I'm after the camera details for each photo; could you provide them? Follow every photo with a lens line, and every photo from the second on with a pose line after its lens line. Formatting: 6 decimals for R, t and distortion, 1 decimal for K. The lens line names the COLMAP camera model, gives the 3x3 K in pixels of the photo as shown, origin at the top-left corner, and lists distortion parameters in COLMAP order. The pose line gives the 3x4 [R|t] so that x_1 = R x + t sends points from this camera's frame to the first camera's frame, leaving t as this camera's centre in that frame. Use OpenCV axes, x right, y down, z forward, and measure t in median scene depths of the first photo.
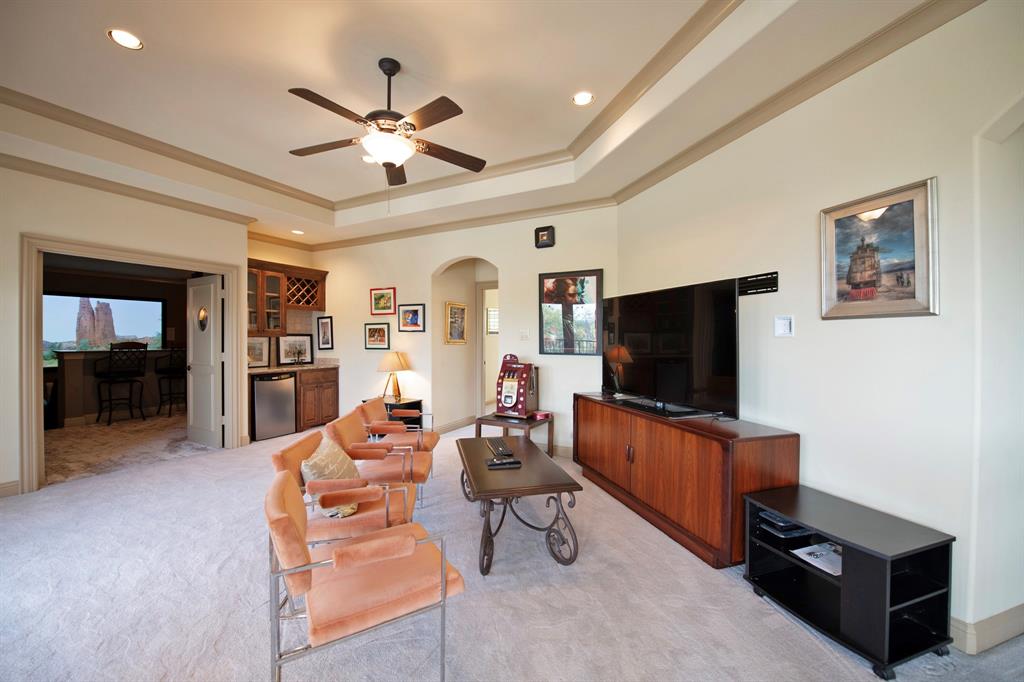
lens RADIAL K [[407.4, 0, 512.5], [0, 407.4, 339.8], [0, 0, 1]] dist [-0.021959, -0.000457]
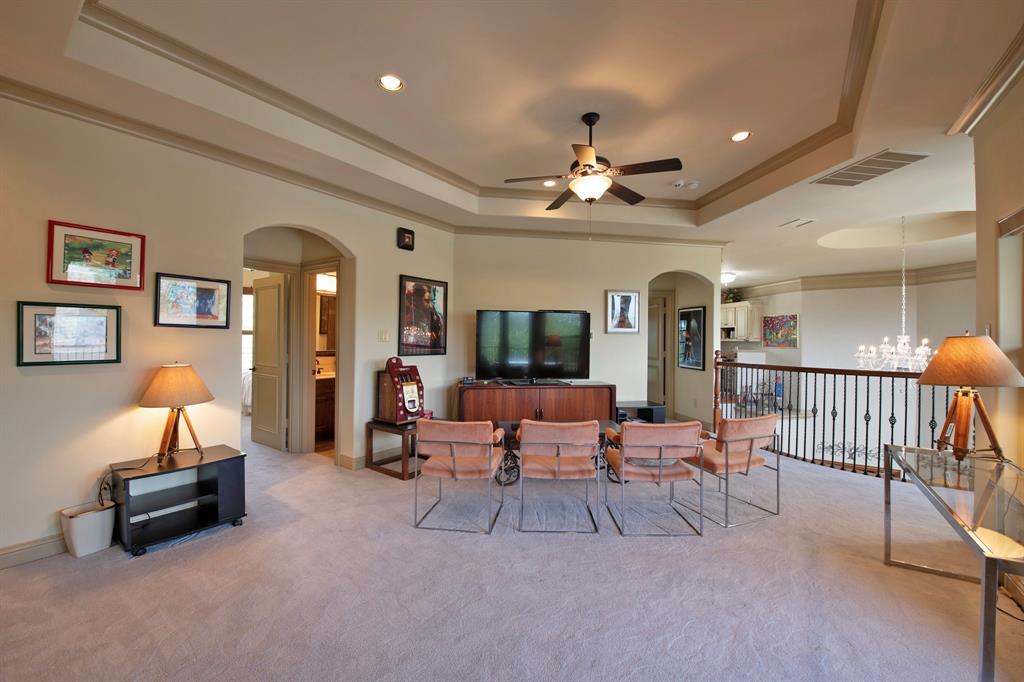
lens RADIAL K [[407.4, 0, 505.3], [0, 407.4, 337.7], [0, 0, 1]] dist [-0.021959, -0.000457]
pose [[0.138385, 0.004708, 0.990367, -0.898152], [-0.003502, 0.999985, -0.004265, -0.006147], [-0.990372, -0.002878, 0.138399, 0.630296]]
